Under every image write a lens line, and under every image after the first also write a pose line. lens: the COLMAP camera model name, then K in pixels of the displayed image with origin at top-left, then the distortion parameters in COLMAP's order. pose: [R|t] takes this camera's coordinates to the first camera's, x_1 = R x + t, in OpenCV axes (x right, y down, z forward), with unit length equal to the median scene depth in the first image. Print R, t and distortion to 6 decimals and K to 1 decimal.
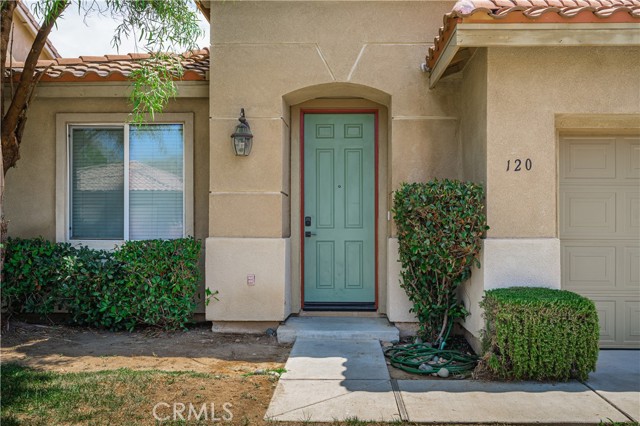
lens RADIAL K [[618.1, 0, 320.0], [0, 618.1, 213.0], [0, 0, 1]] dist [-0.002562, 0.000074]
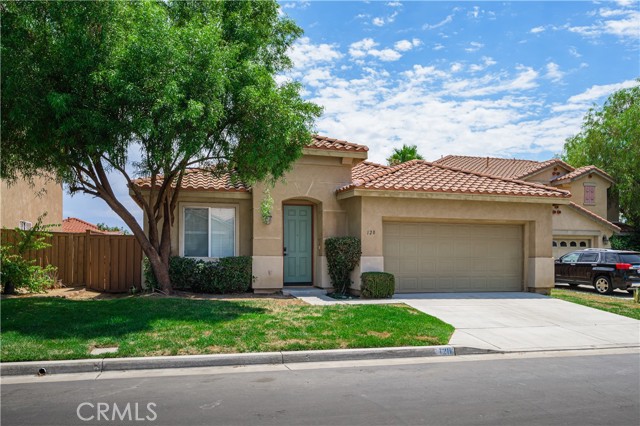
lens RADIAL K [[436.0, 0, 320.0], [0, 436.0, 213.0], [0, 0, 1]] dist [-0.000629, -0.000059]
pose [[0.965294, 0.028081, 0.259653, -0.386071], [-0.012719, 0.998078, -0.060656, -0.030724], [-0.260857, 0.055248, 0.963795, -0.813021]]
